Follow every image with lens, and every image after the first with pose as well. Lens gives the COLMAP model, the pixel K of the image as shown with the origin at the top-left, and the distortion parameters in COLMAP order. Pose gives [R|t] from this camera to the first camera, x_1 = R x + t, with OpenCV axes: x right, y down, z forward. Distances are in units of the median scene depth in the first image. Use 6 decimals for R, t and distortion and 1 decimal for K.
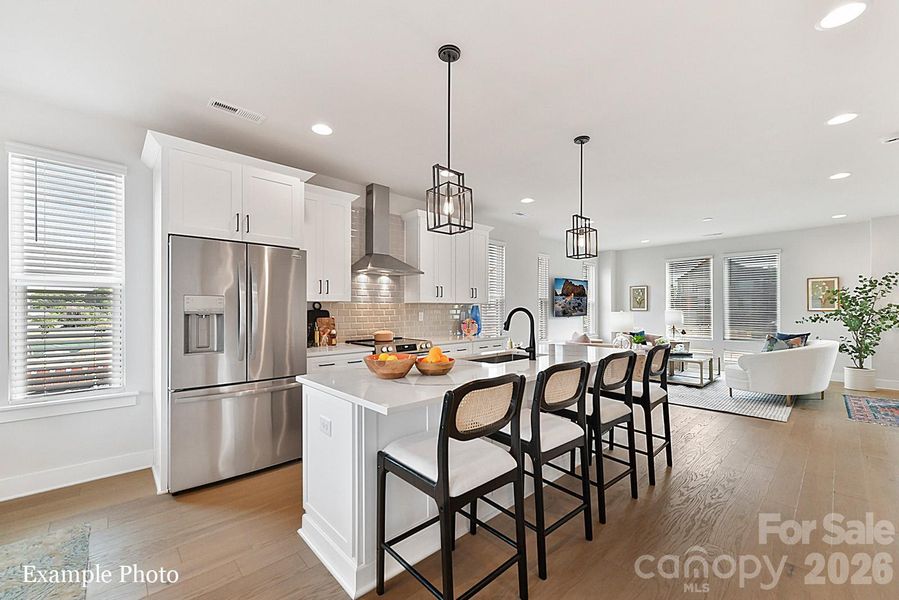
lens RADIAL K [[370.8, 0, 455.1], [0, 370.8, 304.2], [0, 0, 1]] dist [-0.002638, -0.000291]
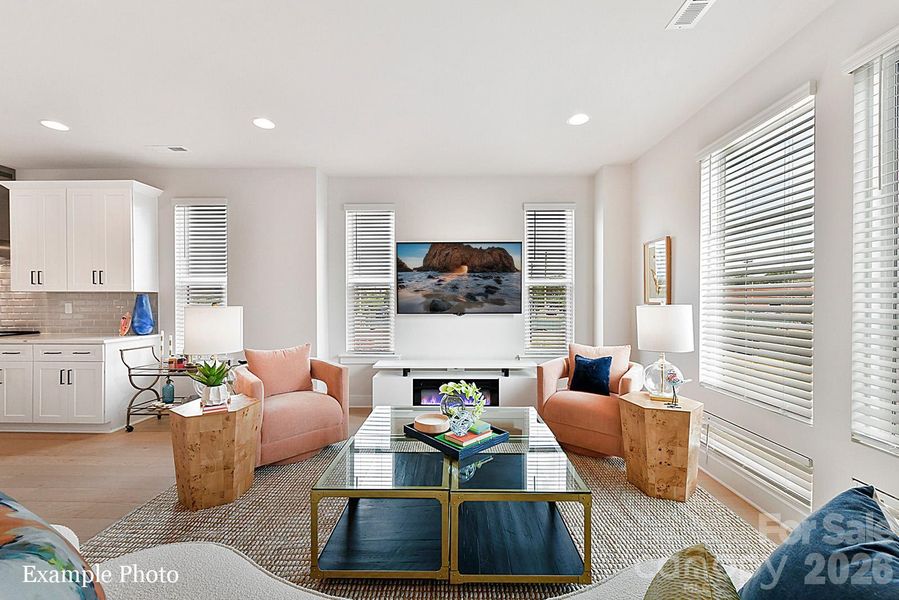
lens RADIAL K [[370.8, 0, 450.4], [0, 370.8, 301.4], [0, 0, 1]] dist [-0.002638, -0.000291]
pose [[0.743750, 0.008097, -0.668408, 0.962642], [0.007239, 0.999770, 0.020166, 0.007618], [0.668418, -0.019837, 0.743521, 1.070712]]
